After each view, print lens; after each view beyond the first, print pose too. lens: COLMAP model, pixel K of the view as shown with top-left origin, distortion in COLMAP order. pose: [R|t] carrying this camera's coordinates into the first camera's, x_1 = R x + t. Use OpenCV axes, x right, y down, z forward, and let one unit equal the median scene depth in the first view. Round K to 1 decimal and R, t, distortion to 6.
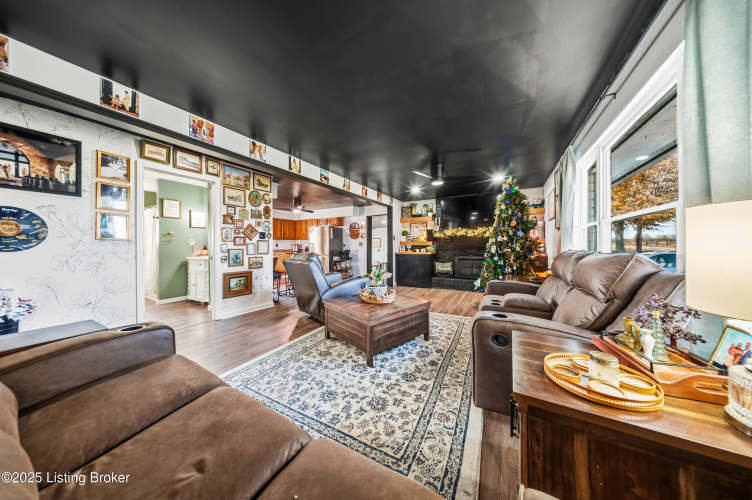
lens RADIAL K [[223.8, 0, 377.0], [0, 223.8, 246.2], [0, 0, 1]] dist [-0.002647, -0.000175]
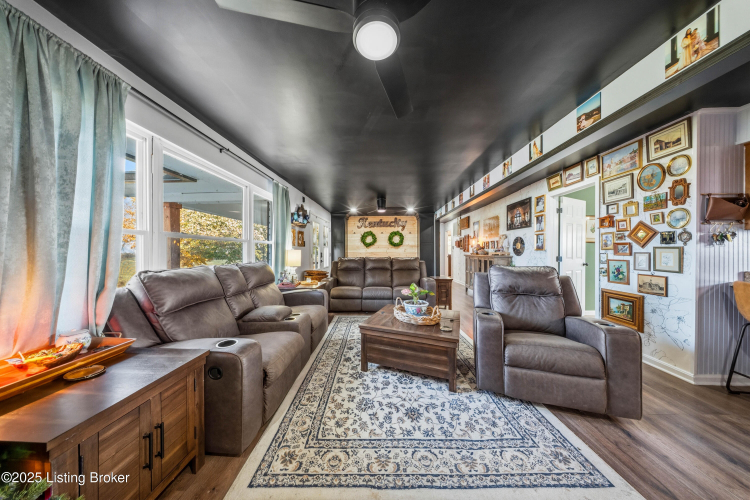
lens RADIAL K [[223.2, 0, 372.6], [0, 223.2, 252.1], [0, 0, 1]] dist [-0.002647, -0.000175]
pose [[-0.892716, 0.010963, -0.450487, 0.398573], [0.008213, 0.999934, 0.008059, -0.024369], [0.450545, 0.003494, -0.892747, 1.236102]]
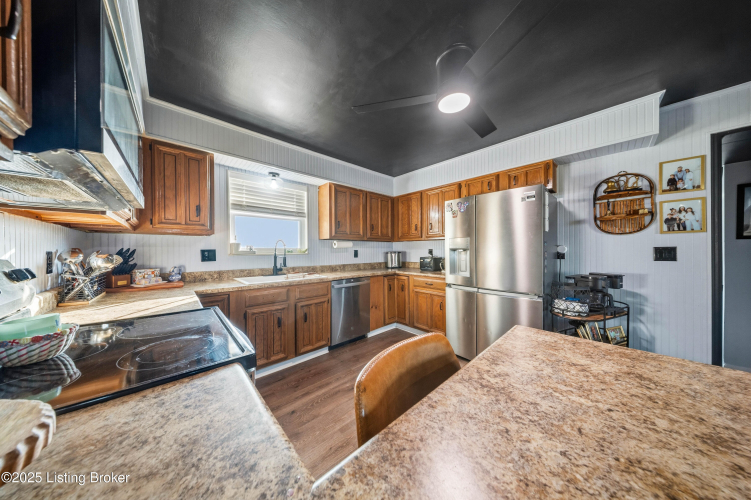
lens RADIAL K [[223.5, 0, 380.5], [0, 223.5, 251.2], [0, 0, 1]] dist [-0.002647, -0.000175]
pose [[0.954031, -0.000325, -0.299707, -0.600447], [0.002108, 0.999982, 0.005624, -0.026862], [0.299700, -0.005997, 0.954015, 1.323788]]
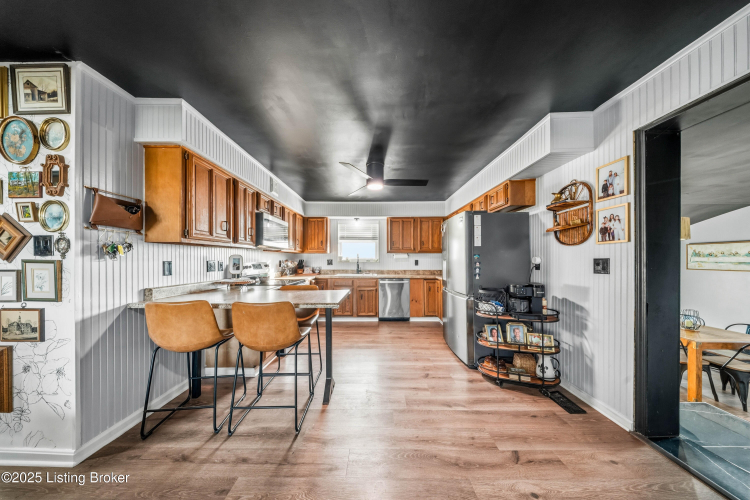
lens RADIAL K [[223.2, 0, 376.8], [0, 223.2, 261.6], [0, 0, 1]] dist [-0.002647, -0.000175]
pose [[0.491831, 0.008592, -0.870648, 0.028650], [-0.001422, 0.999958, 0.009065, -0.029184], [0.870690, -0.003221, 0.491823, 1.358900]]
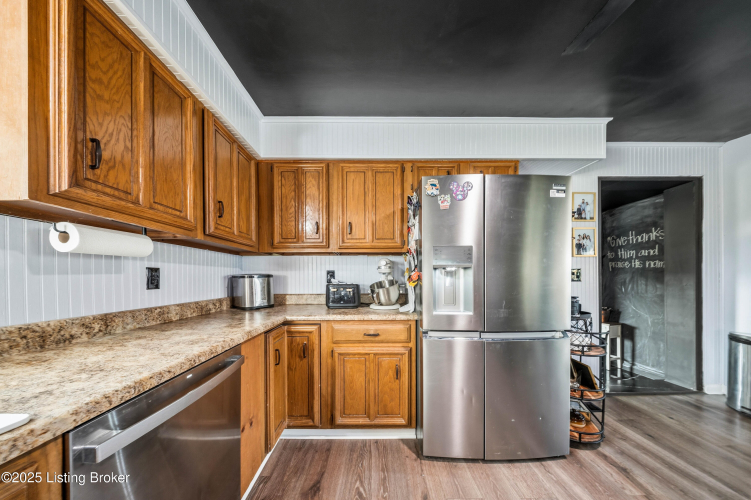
lens RADIAL K [[223.5, 0, 365.5], [0, 223.5, 278.8], [0, 0, 1]] dist [-0.002647, -0.000175]
pose [[0.873491, -0.004641, 0.486819, -0.869300], [0.003085, 0.999987, 0.003999, -0.011183], [-0.486831, -0.001992, 0.873494, 1.755288]]
